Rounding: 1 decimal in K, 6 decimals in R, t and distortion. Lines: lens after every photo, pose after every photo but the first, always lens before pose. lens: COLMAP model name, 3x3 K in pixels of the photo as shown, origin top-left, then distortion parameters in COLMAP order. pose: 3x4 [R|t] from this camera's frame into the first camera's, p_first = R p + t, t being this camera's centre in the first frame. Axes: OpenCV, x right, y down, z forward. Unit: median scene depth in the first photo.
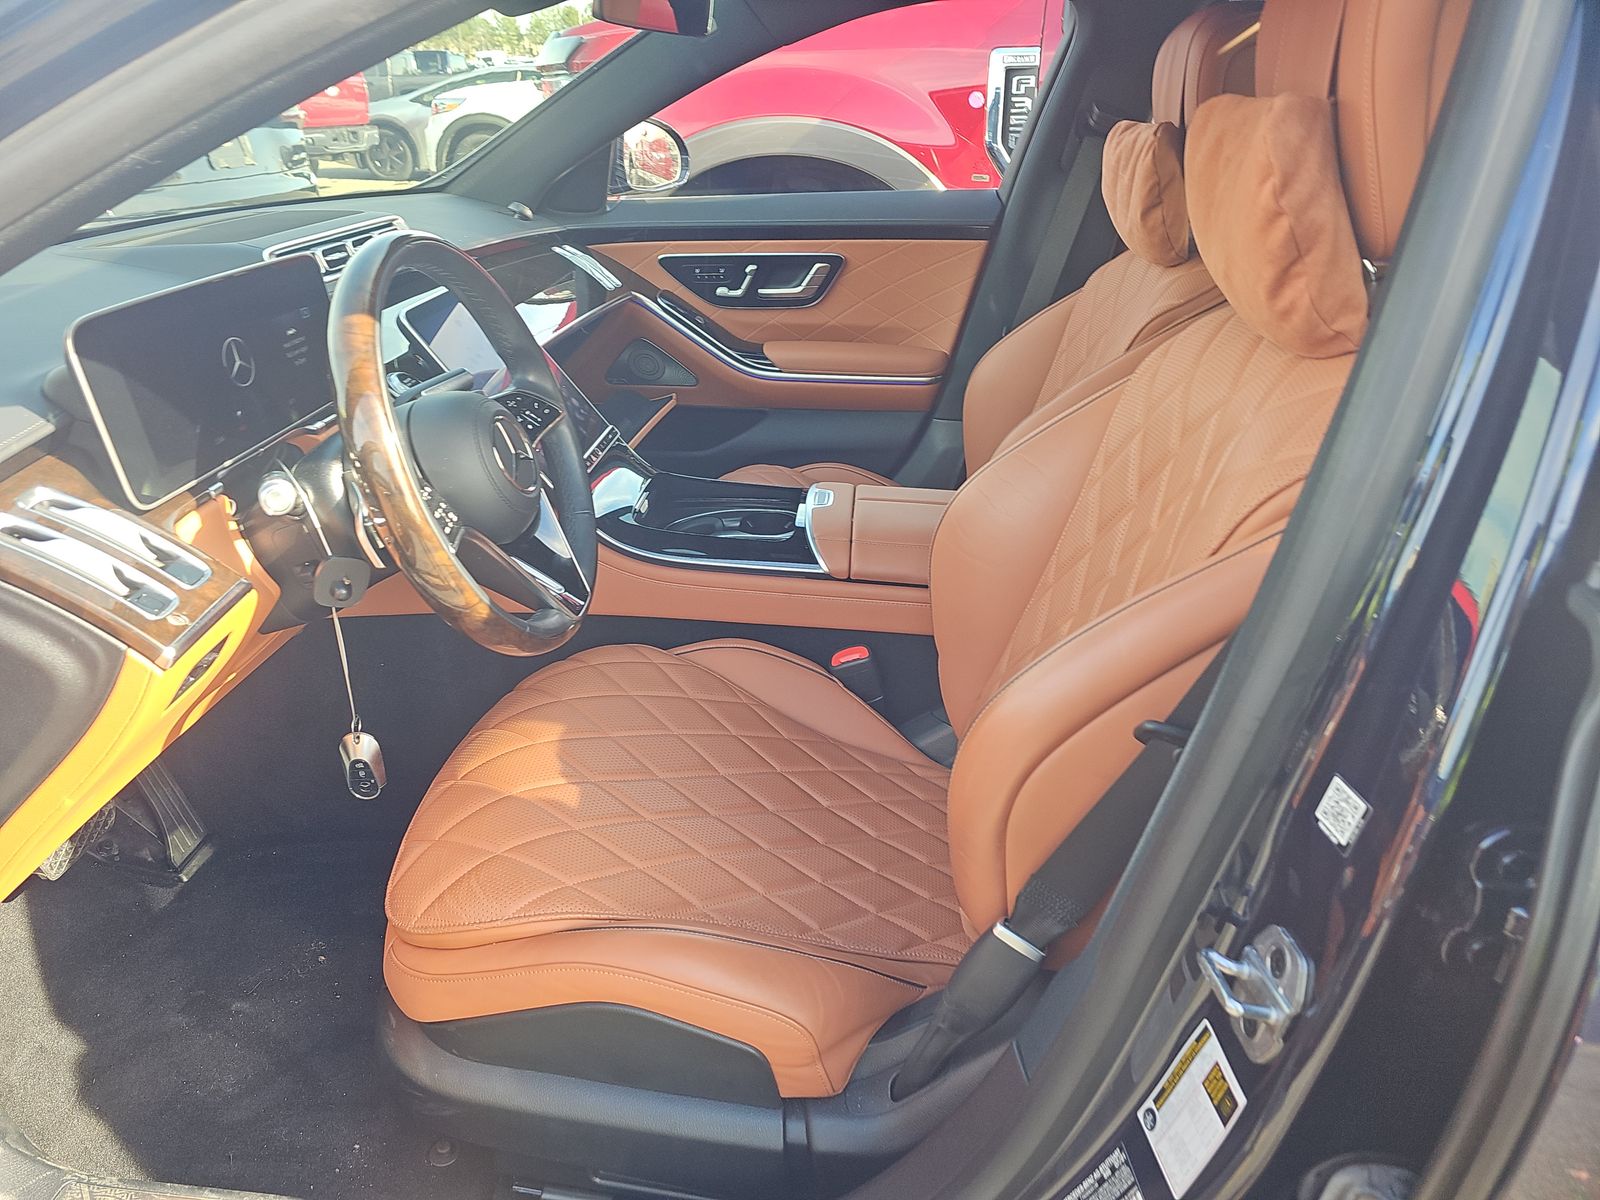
lens RADIAL K [[1064.6, 0, 795.1], [0, 1064.6, 595.4], [0, 0, 1]] dist [0.025417, -0.001816]
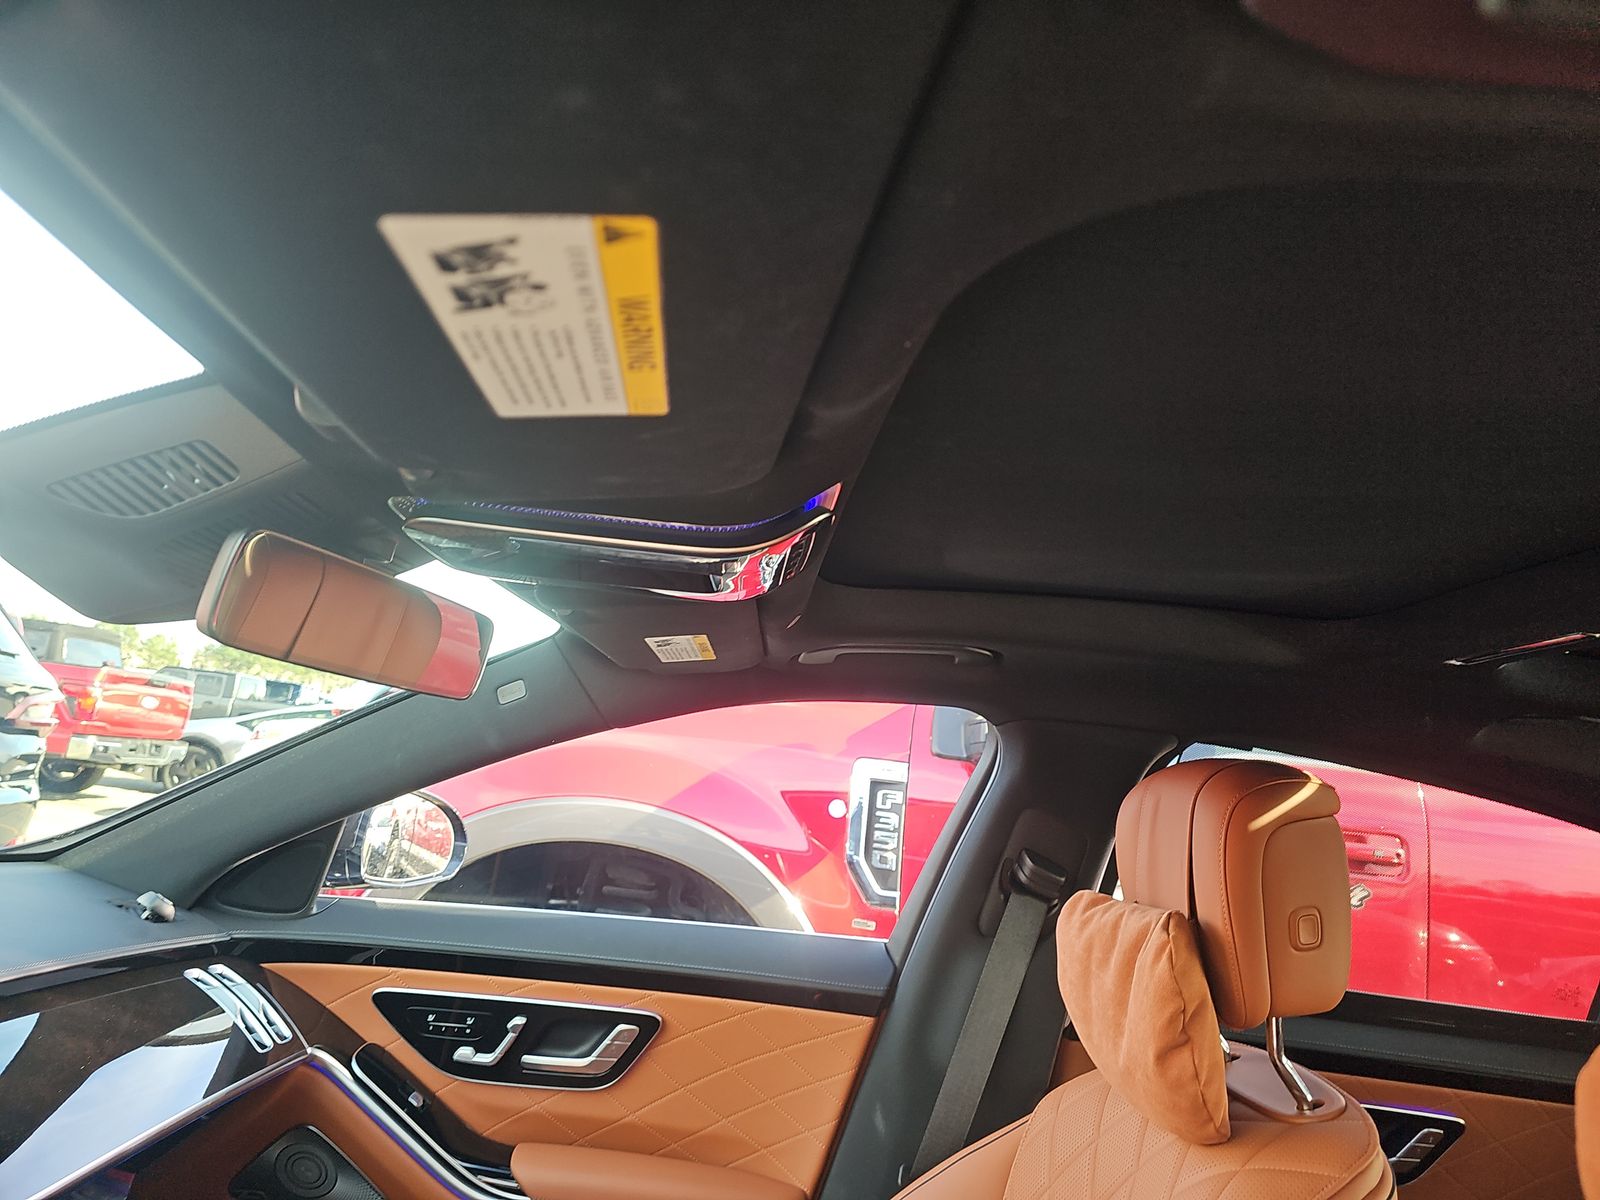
lens RADIAL K [[1064.6, 0, 795.1], [0, 1064.6, 595.4], [0, 0, 1]] dist [0.025417, -0.001816]
pose [[0.981854, 0.147879, 0.118719, 0.008906], [-0.054531, 0.819757, -0.570109, -0.151214], [-0.181627, 0.553290, 0.812946, 0.285174]]
